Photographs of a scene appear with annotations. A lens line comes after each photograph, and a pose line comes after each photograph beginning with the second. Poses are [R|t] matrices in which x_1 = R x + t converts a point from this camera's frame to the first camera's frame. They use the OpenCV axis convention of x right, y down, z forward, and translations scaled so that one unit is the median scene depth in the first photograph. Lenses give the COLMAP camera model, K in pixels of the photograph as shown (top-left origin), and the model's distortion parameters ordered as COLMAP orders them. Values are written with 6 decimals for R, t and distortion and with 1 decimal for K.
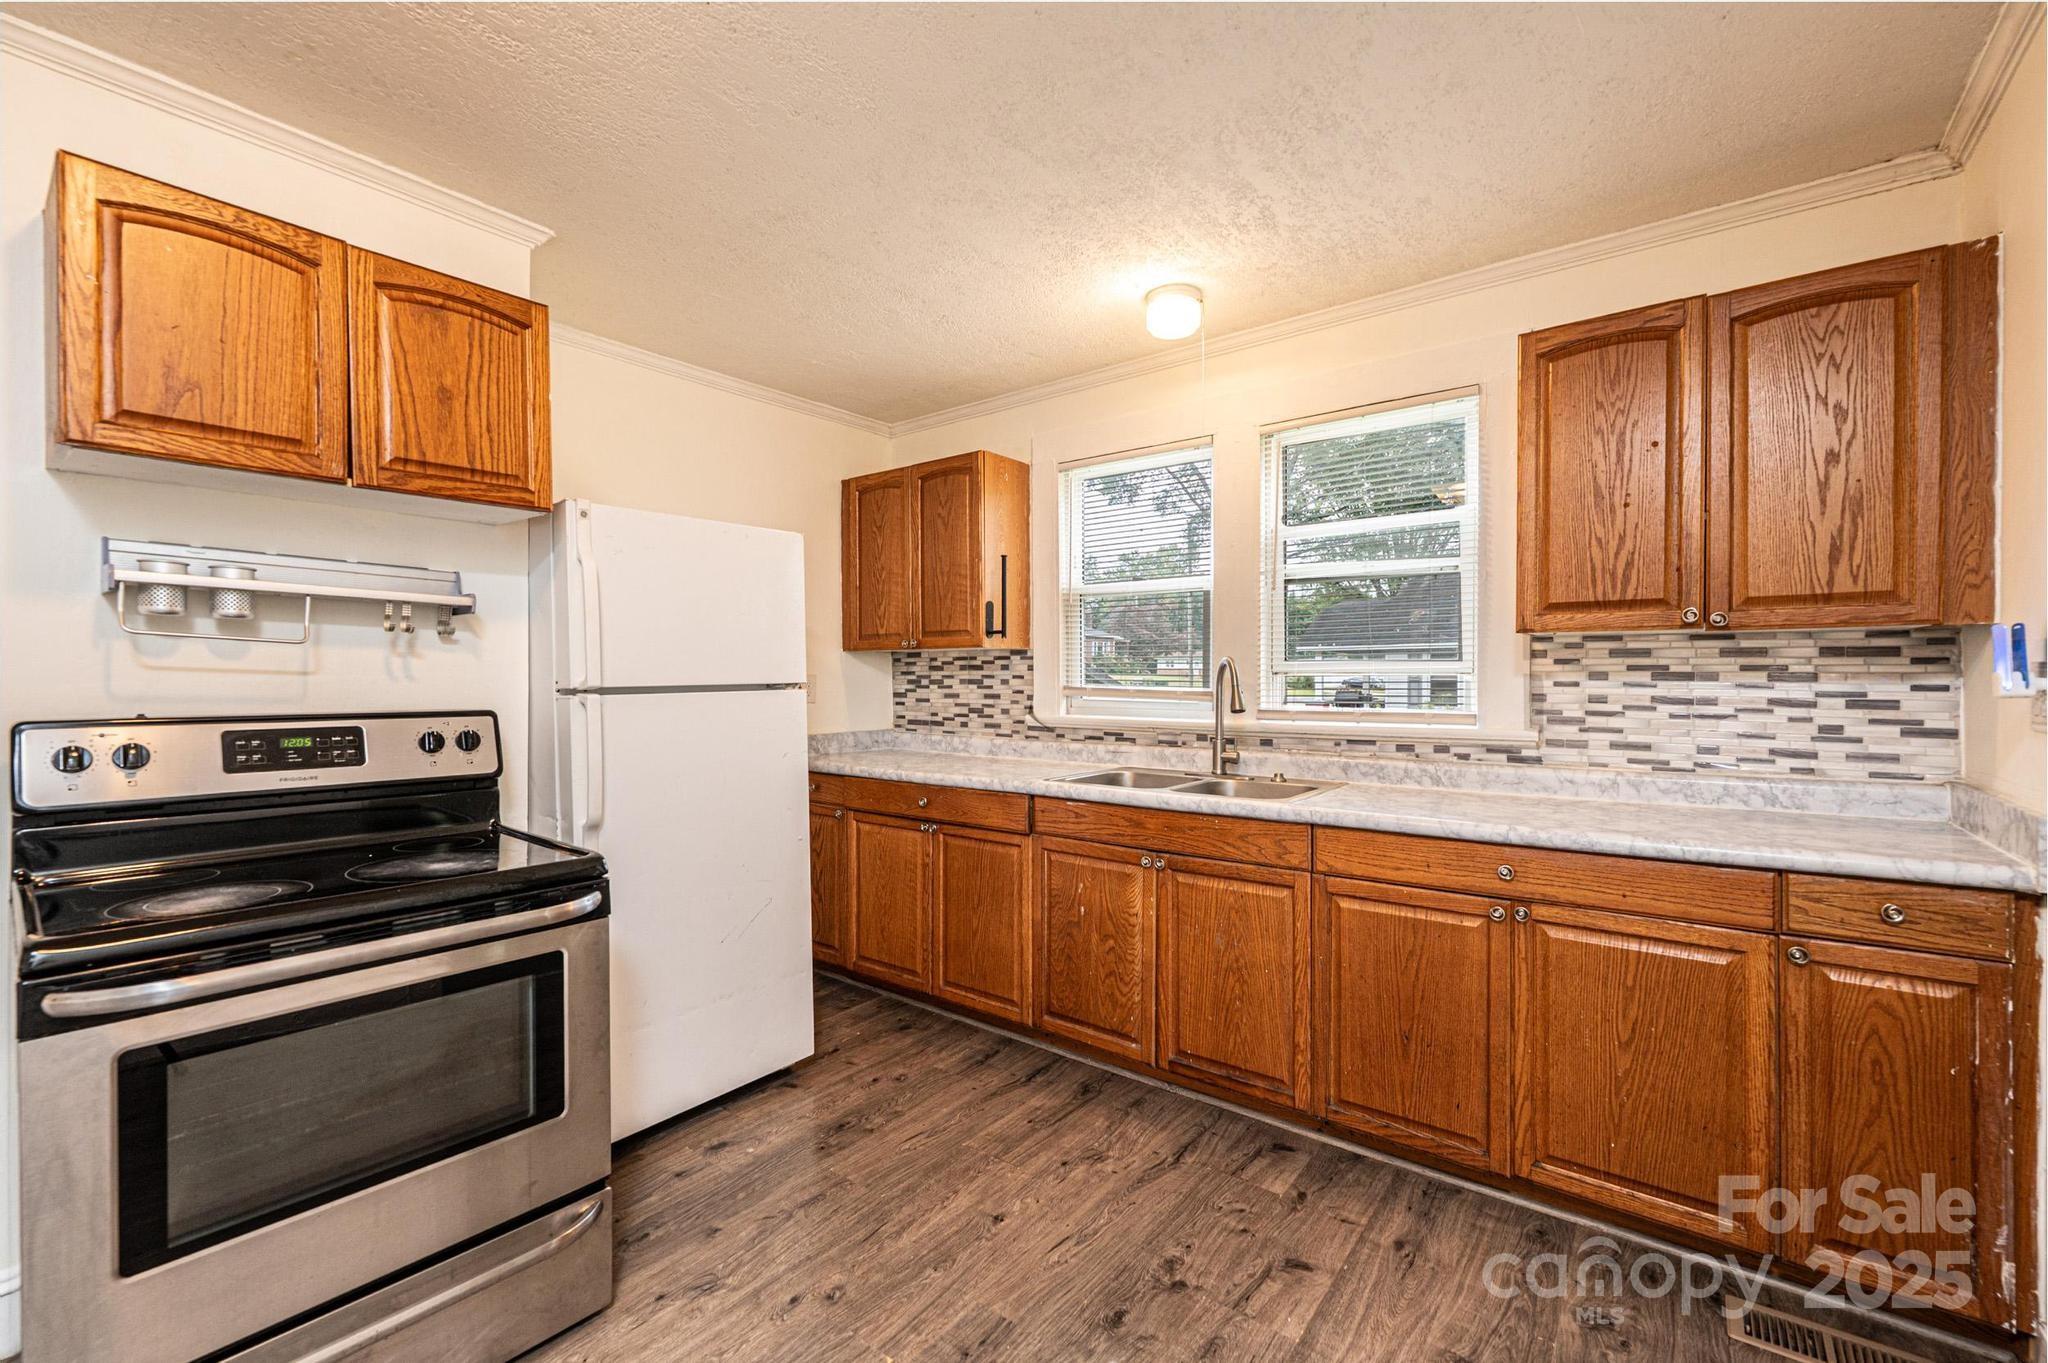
lens RADIAL K [[821.0, 0, 1051.3], [0, 821.0, 686.5], [0, 0, 1]] dist [0.000063, 0.000004]
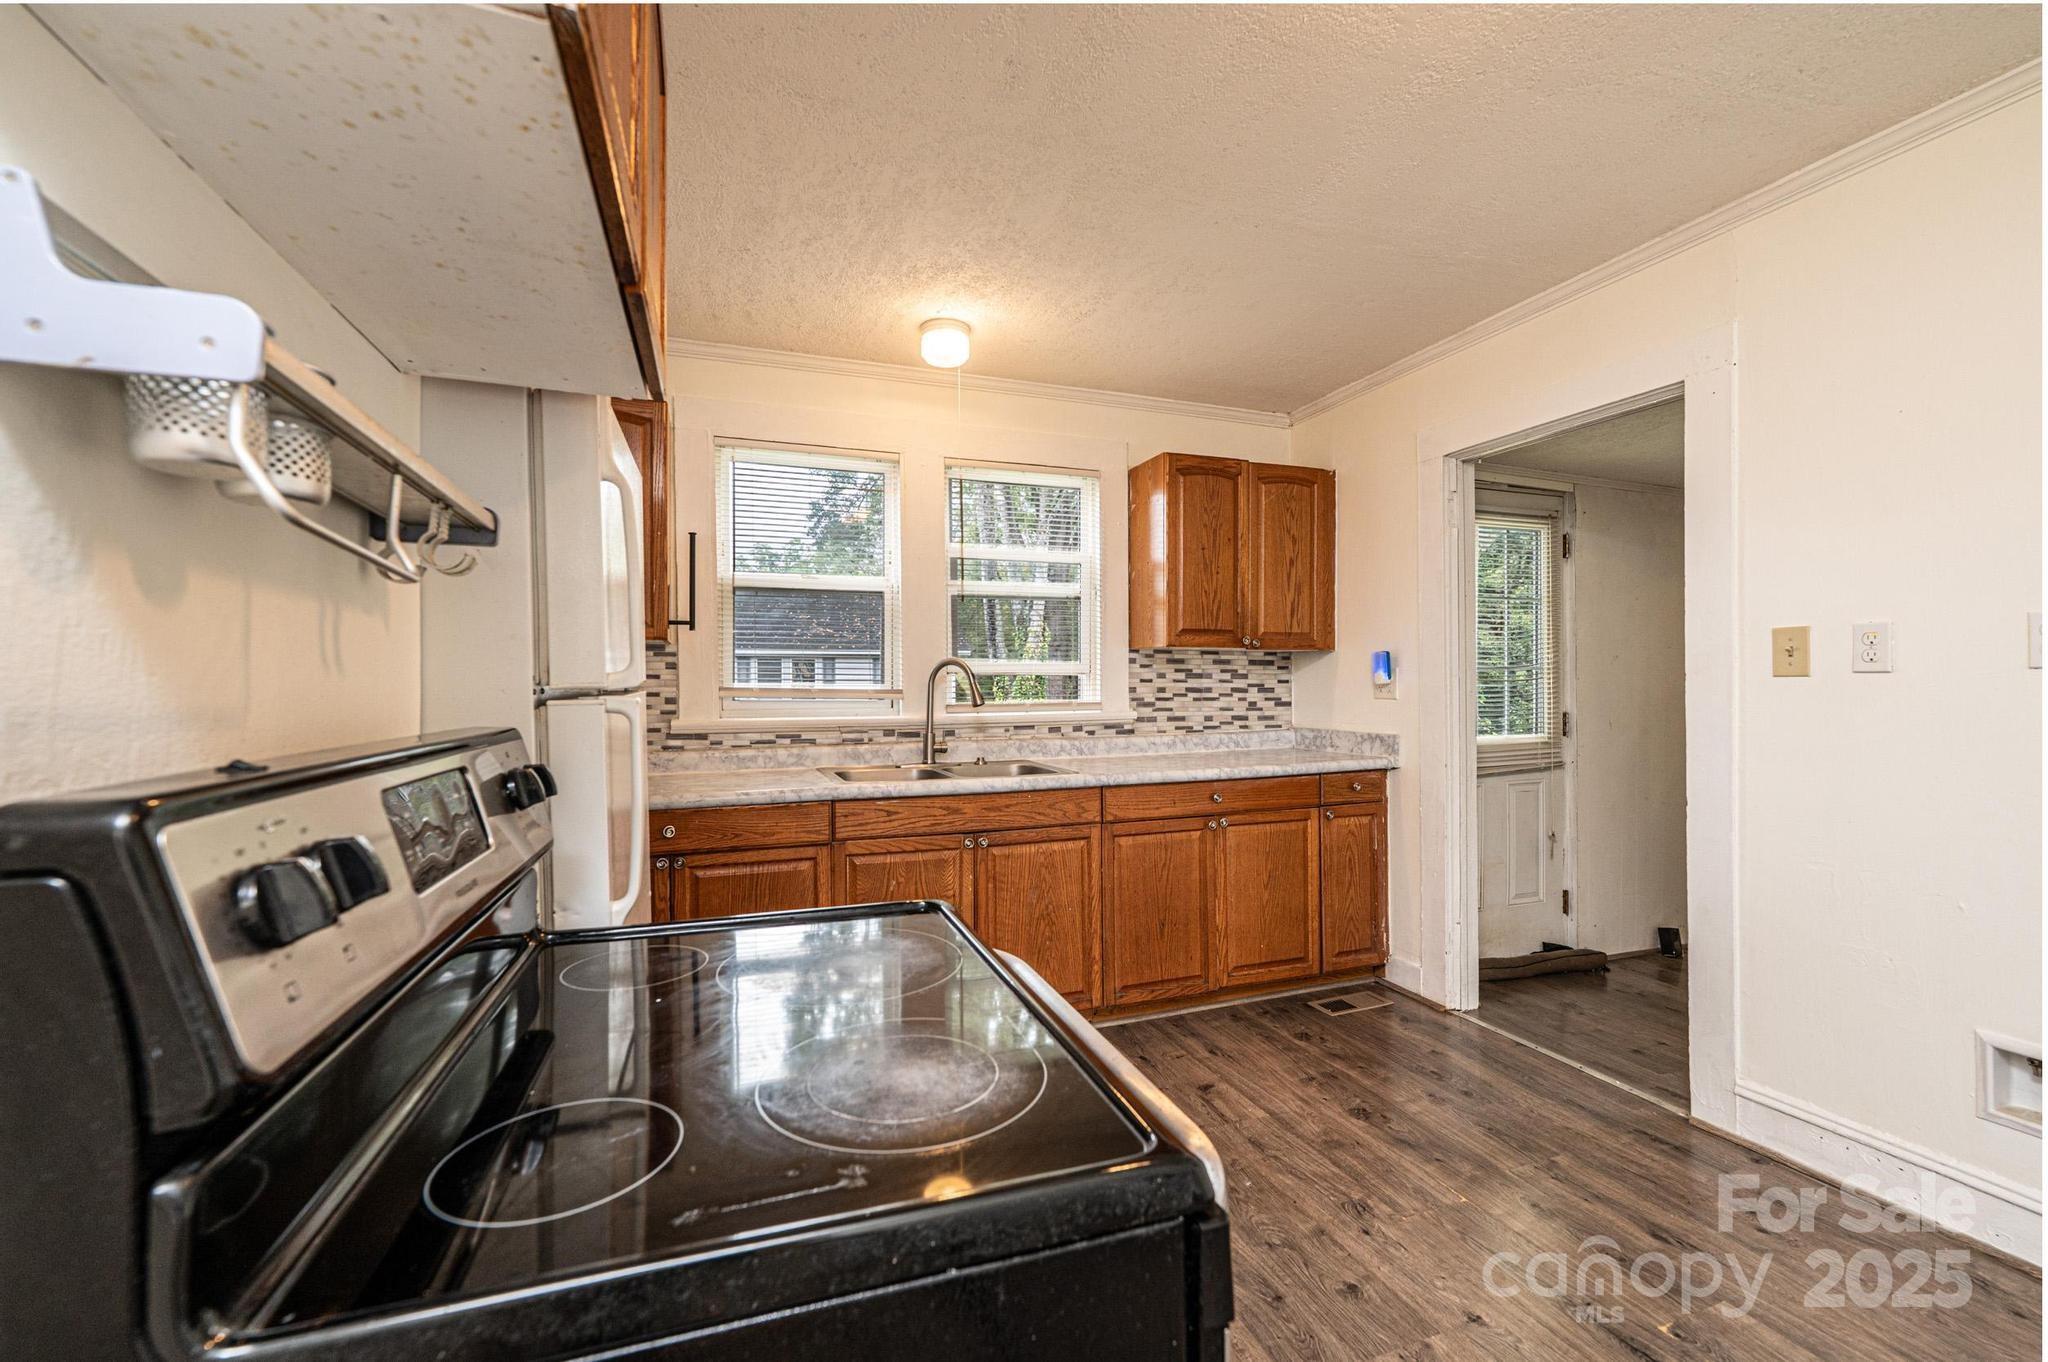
lens RADIAL K [[806.0, 0, 1011.7], [0, 806.0, 688.4], [0, 0, 1]] dist [-0.000894, 0.000100]
pose [[0.571367, -0.008740, 0.820648, -0.796279], [0.013226, 0.999911, 0.001441, 0.006298], [-0.820588, 0.010030, 0.571432, 0.365465]]
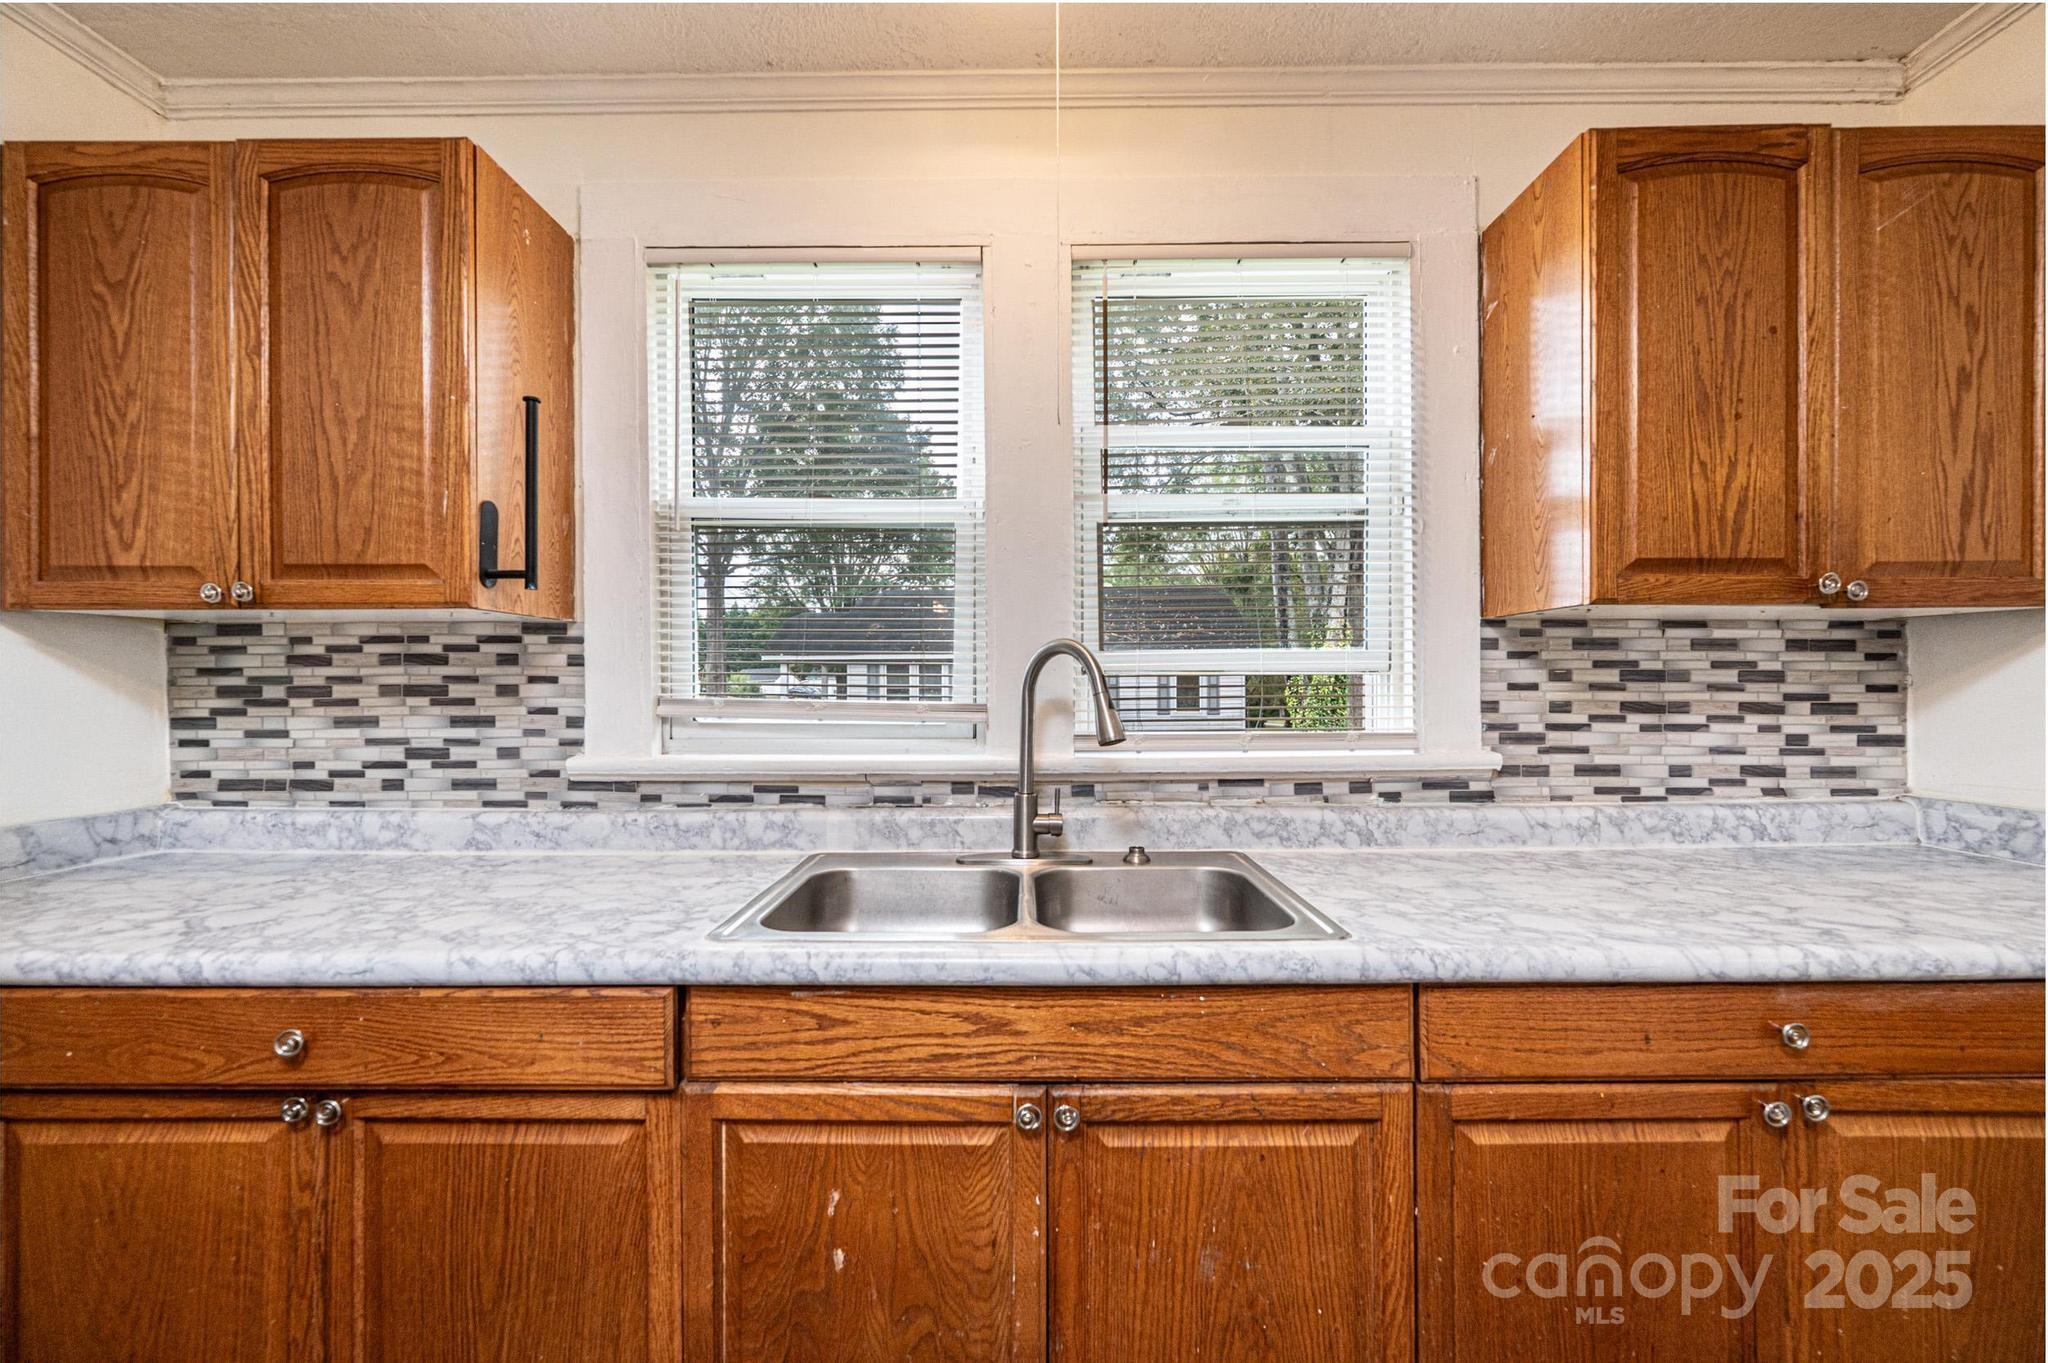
lens RADIAL K [[806.0, 0, 1022.7], [0, 806.0, 684.9], [0, 0, 1]] dist [-0.000894, 0.000100]
pose [[0.814698, -0.001510, 0.579883, -0.134151], [0.009670, 0.999893, -0.010981, -0.001112], [-0.579805, 0.014554, 0.814625, 0.723492]]
